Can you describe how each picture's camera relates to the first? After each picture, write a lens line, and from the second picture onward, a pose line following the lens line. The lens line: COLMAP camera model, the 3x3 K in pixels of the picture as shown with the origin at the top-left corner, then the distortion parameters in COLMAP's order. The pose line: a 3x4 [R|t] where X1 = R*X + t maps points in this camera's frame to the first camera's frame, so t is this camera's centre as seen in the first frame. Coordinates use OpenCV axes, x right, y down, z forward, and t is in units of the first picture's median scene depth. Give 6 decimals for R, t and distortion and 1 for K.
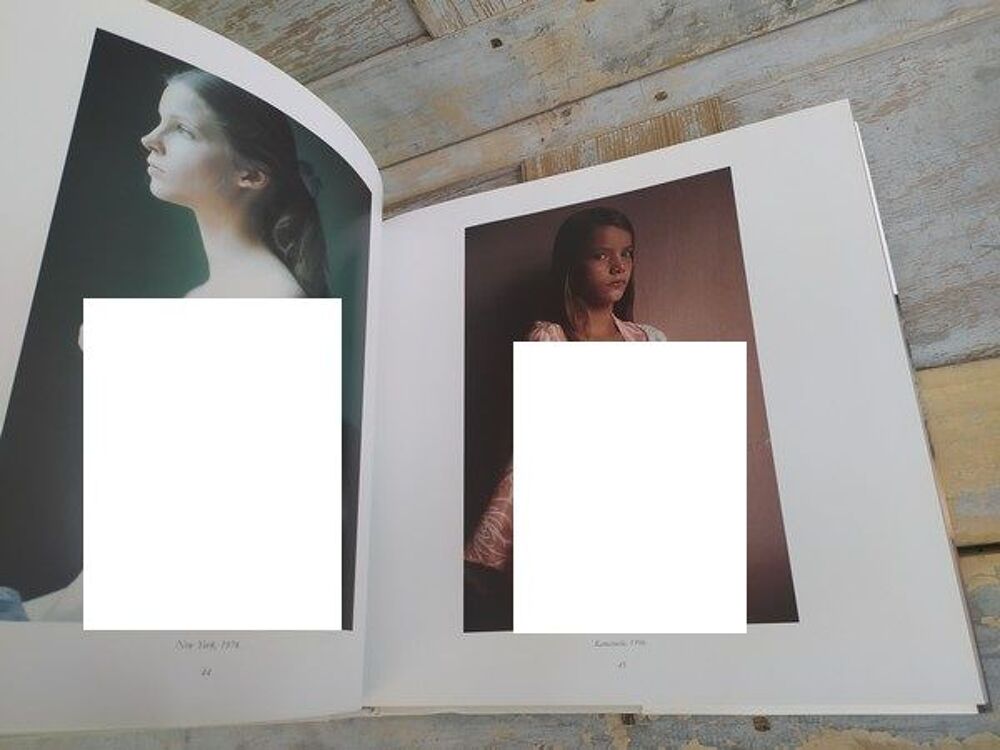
lens RADIAL K [[767.4, 0, 497.7], [0, 767.4, 380.5], [0, 0, 1]] dist [0.025200, -0.034822]
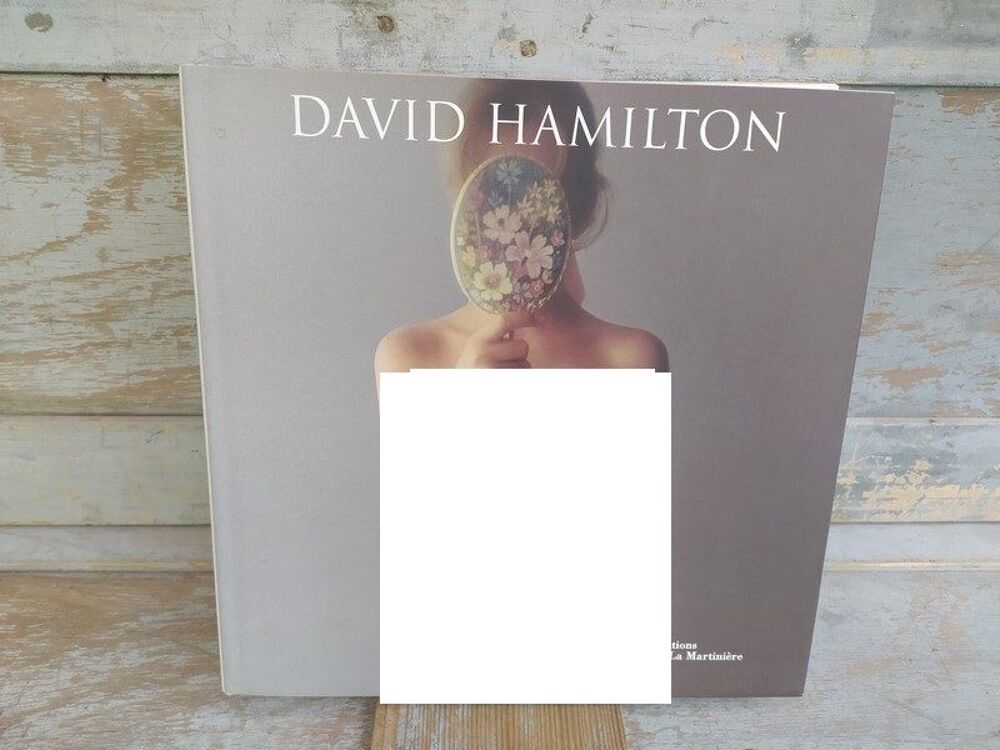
lens RADIAL K [[767.4, 0, 504.0], [0, 767.4, 379.9], [0, 0, 1]] dist [0.025200, -0.034822]
pose [[0.907661, 0.361045, 0.214005, -0.146443], [-0.188249, 0.805940, -0.561270, 0.038874], [-0.375119, 0.469156, 0.799486, 0.106888]]
